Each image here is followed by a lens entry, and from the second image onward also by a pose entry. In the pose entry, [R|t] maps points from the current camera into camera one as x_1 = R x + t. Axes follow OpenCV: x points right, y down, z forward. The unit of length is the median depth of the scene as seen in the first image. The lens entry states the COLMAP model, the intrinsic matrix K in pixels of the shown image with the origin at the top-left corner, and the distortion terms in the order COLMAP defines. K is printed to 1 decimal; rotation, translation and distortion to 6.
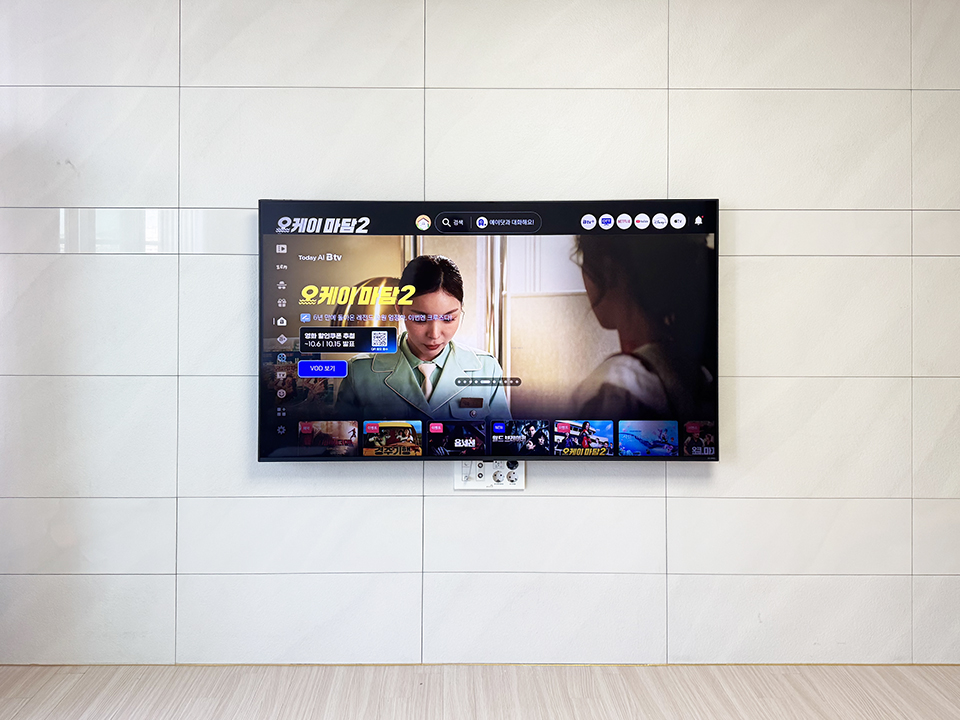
lens RADIAL K [[751.1, 0, 426.5], [0, 751.1, 286.6], [0, 0, 1]] dist [0.018013, -0.018350]
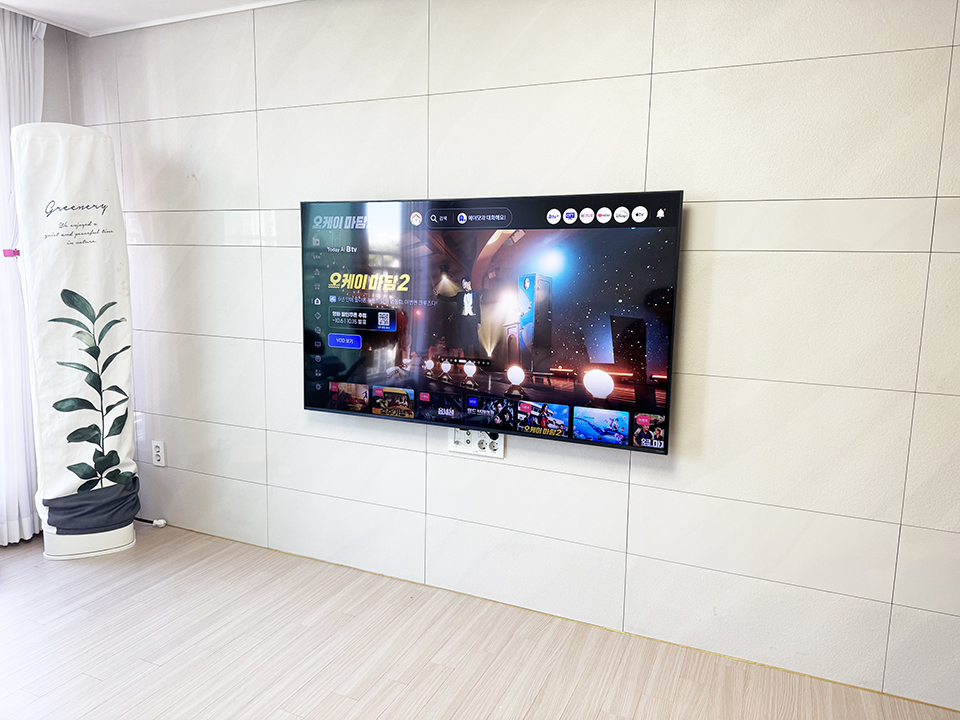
lens RADIAL K [[676.7, 0, 464.2], [0, 676.7, 372.5], [0, 0, 1]] dist [0.017988, -0.025433]
pose [[0.909708, 0.080888, -0.407294, 0.497758], [-0.023457, 0.989288, 0.144078, -0.004314], [0.414586, -0.121515, 0.901861, 0.072375]]
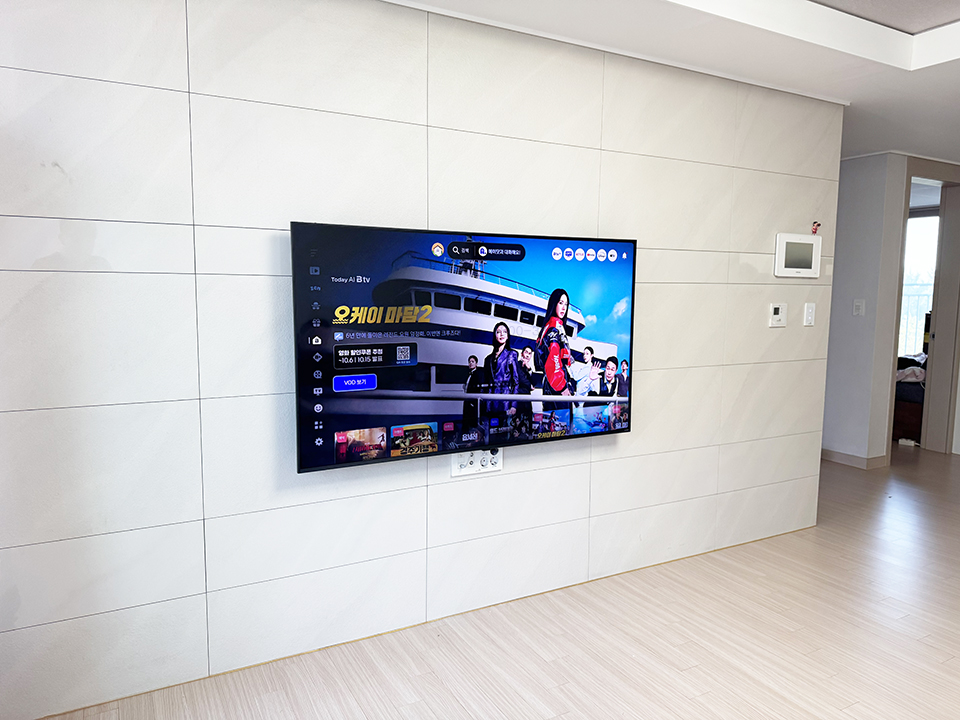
lens RADIAL K [[676.7, 0, 459.9], [0, 676.7, 382.7], [0, 0, 1]] dist [0.017988, -0.025433]
pose [[0.877290, -0.059216, 0.476293, -0.473201], [0.005323, 0.993499, 0.113715, -0.001744], [-0.479930, -0.097226, 0.871903, 0.070506]]
